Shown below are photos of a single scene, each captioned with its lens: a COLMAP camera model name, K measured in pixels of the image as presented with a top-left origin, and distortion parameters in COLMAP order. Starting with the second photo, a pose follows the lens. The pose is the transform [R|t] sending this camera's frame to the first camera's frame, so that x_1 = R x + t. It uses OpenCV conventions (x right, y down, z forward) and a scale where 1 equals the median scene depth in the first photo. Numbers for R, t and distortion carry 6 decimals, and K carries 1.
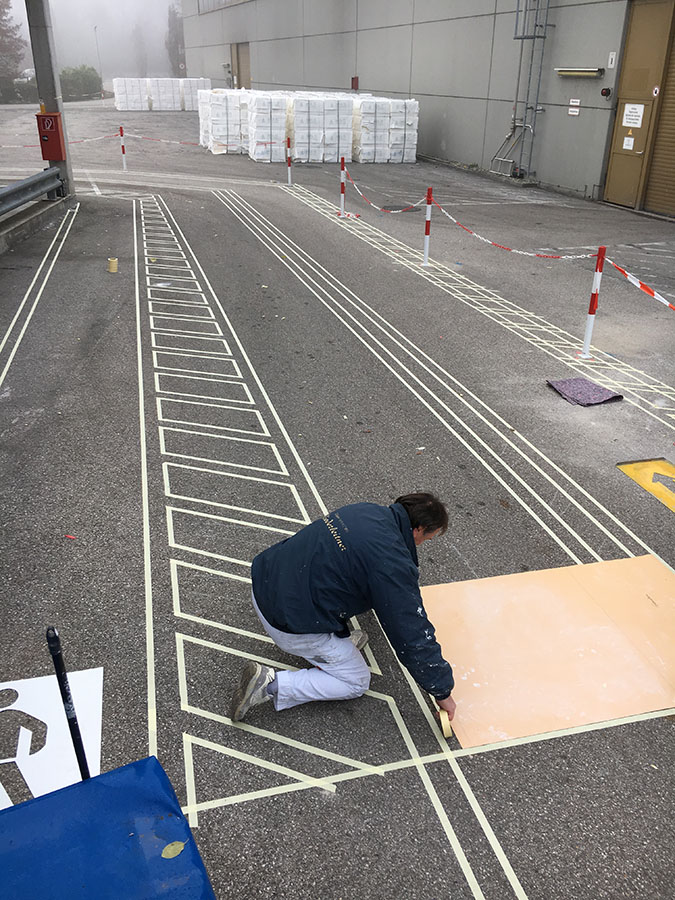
lens RADIAL K [[757.0, 0, 338.5], [0, 757.0, 452.8], [0, 0, 1]] dist [0.070960, -0.103236]
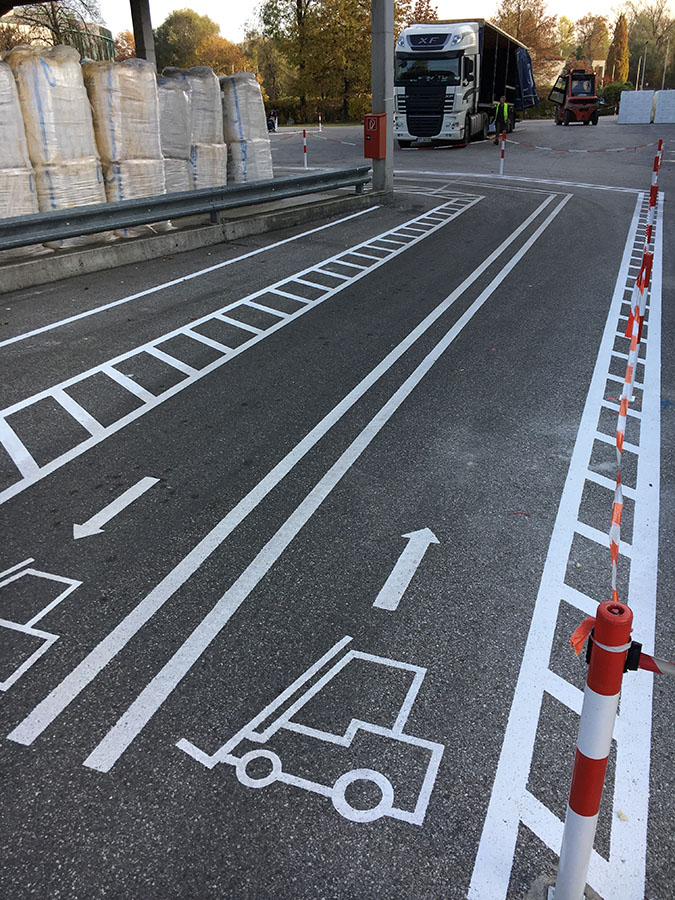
lens RADIAL K [[757.0, 0, 337.2], [0, 757.0, 450.2], [0, 0, 1]] dist [0.070960, -0.103236]
pose [[0.809576, 0.226515, -0.541551, 0.679876], [-0.238295, 0.969932, 0.049463, -0.060935], [0.536472, 0.089004, 0.839212, 0.277919]]
